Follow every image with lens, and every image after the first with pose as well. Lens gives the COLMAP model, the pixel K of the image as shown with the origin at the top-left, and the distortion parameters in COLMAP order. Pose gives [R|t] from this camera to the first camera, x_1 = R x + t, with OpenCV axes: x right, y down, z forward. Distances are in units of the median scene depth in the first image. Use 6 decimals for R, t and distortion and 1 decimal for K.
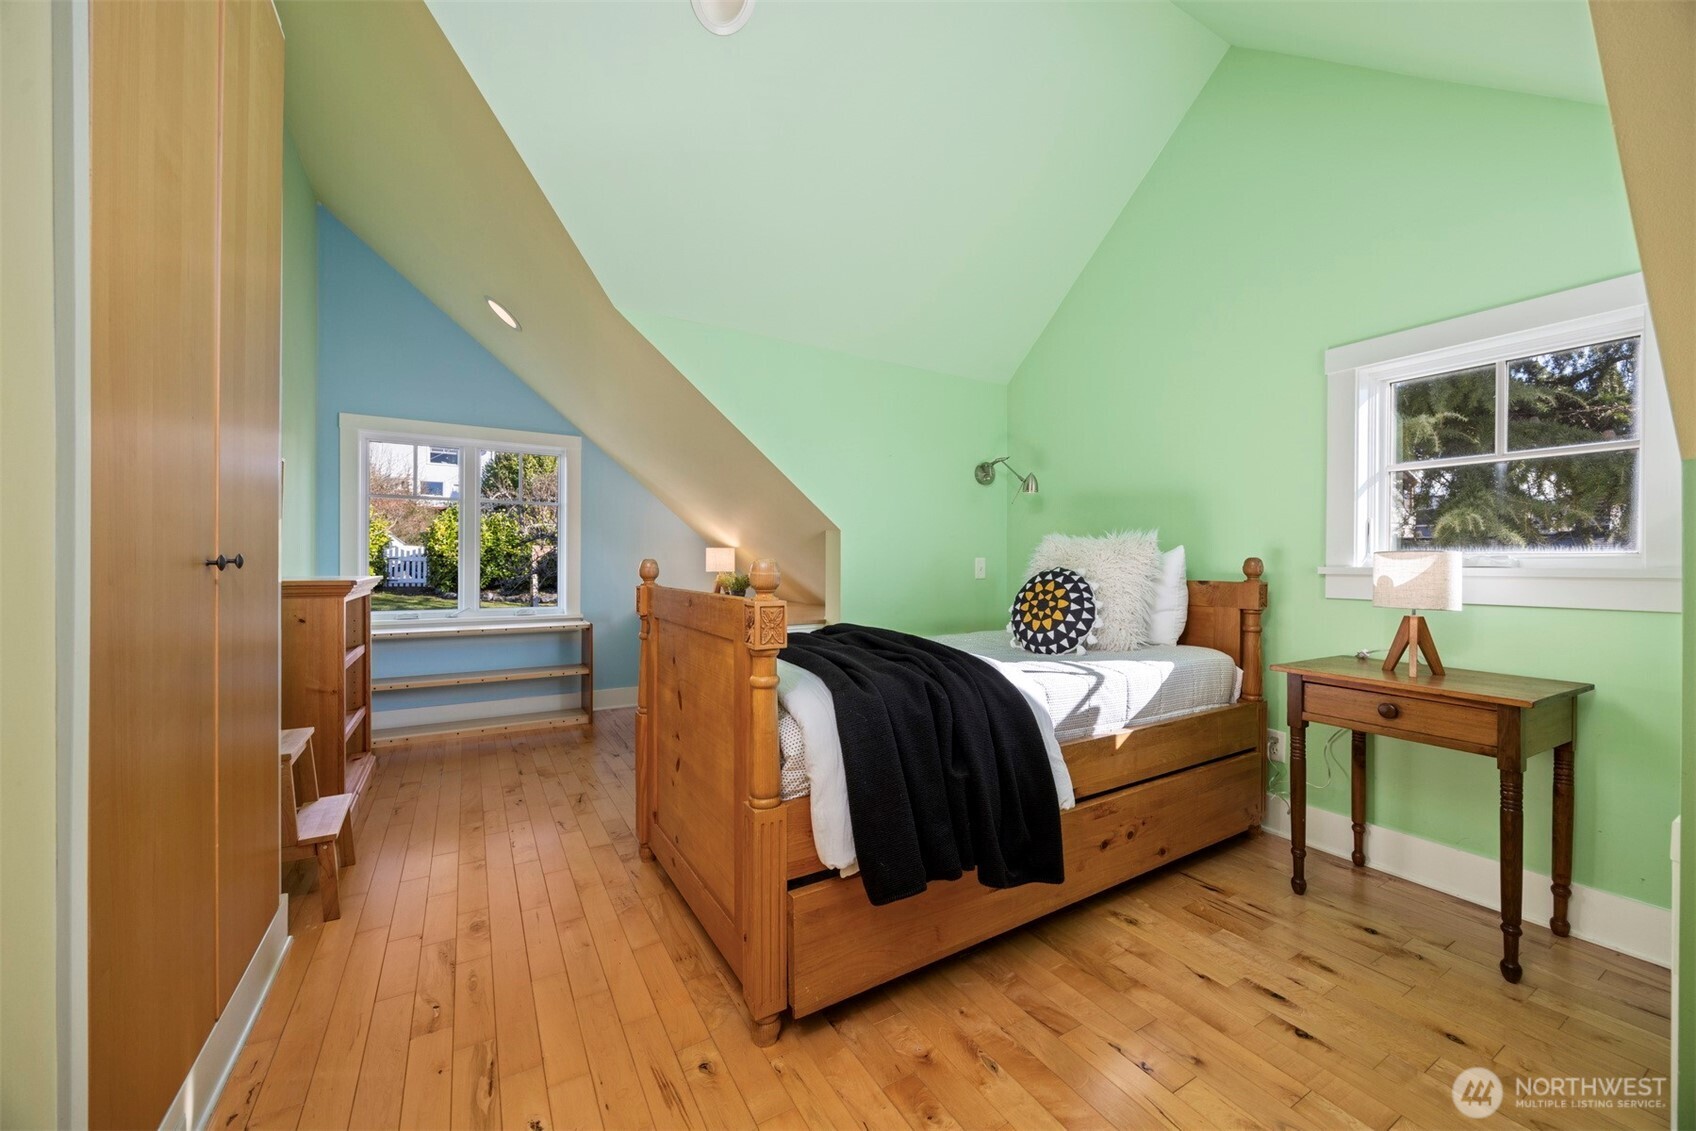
lens RADIAL K [[641.4, 0, 850.2], [0, 641.4, 573.5], [0, 0, 1]] dist [-0.004060, -0.000056]
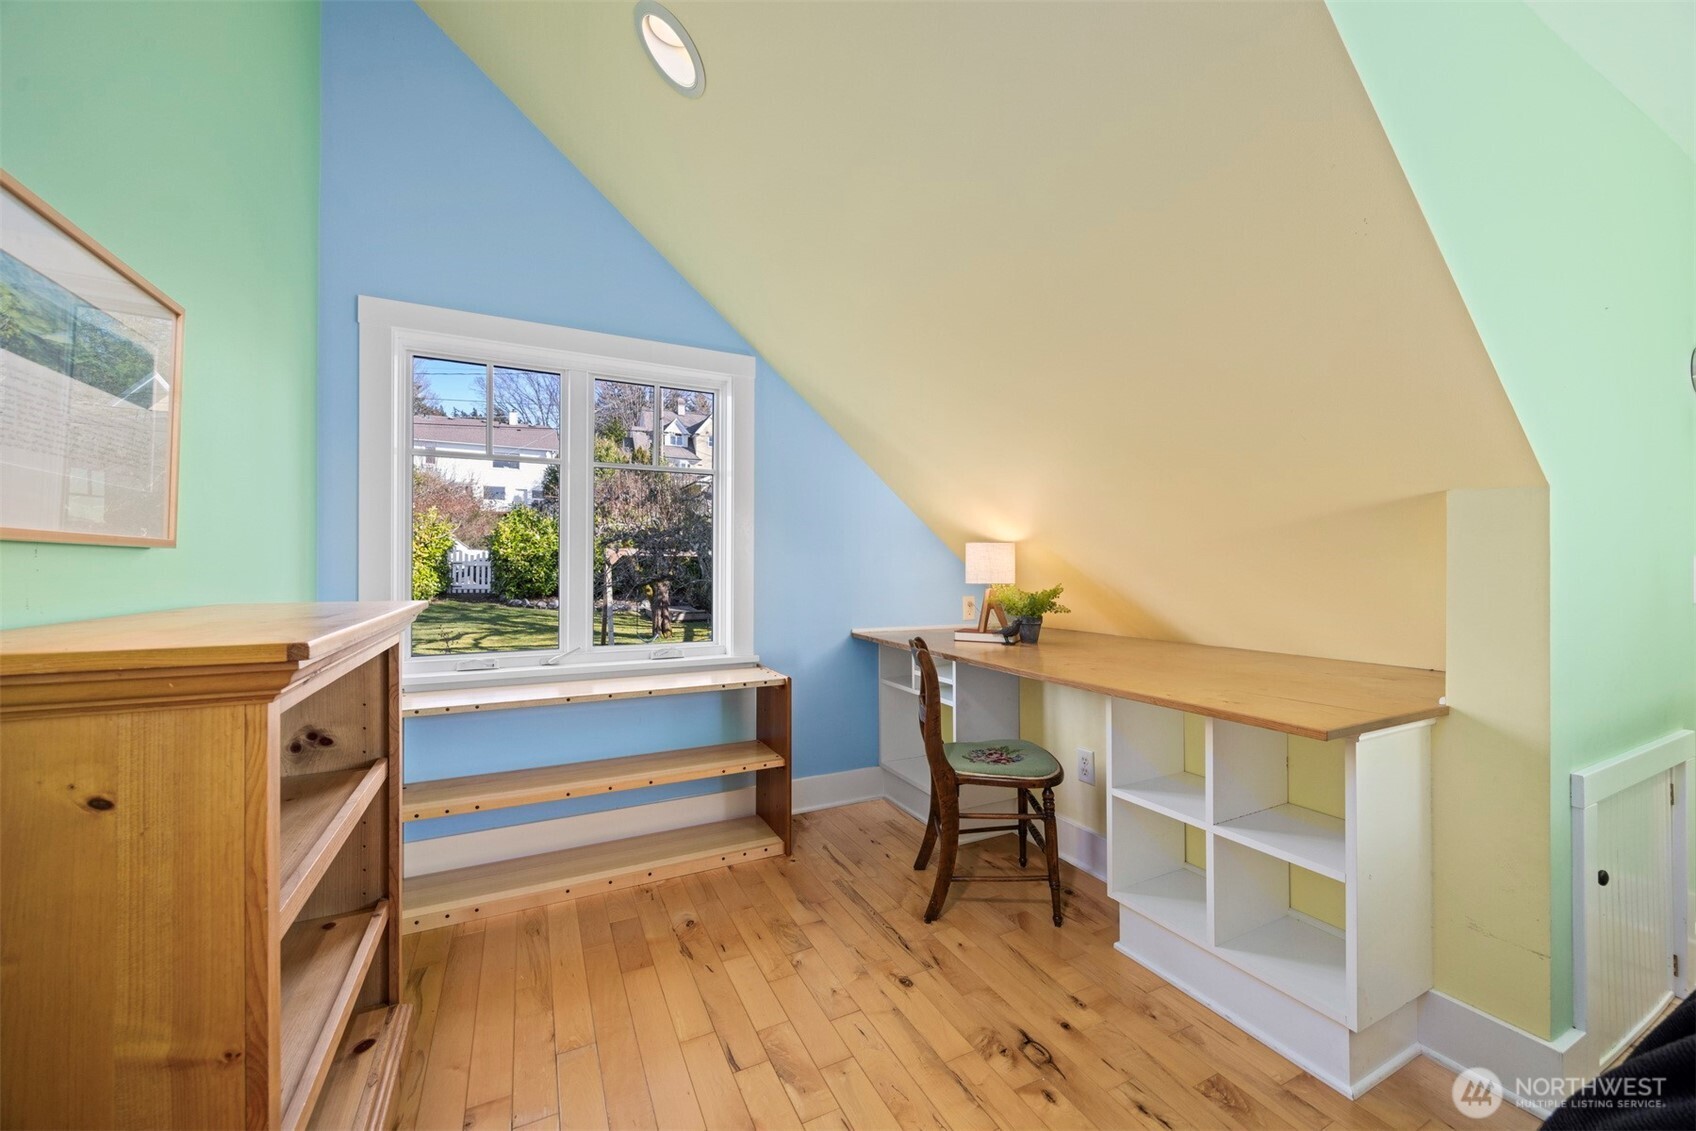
lens RADIAL K [[652.3, 0, 852.0], [0, 652.3, 571.7], [0, 0, 1]] dist [-0.003861, -0.000336]
pose [[0.997134, -0.003308, -0.075578, -0.064368], [0.002720, 0.999965, -0.007884, -0.001954], [0.075601, 0.007656, 0.997109, 0.091573]]
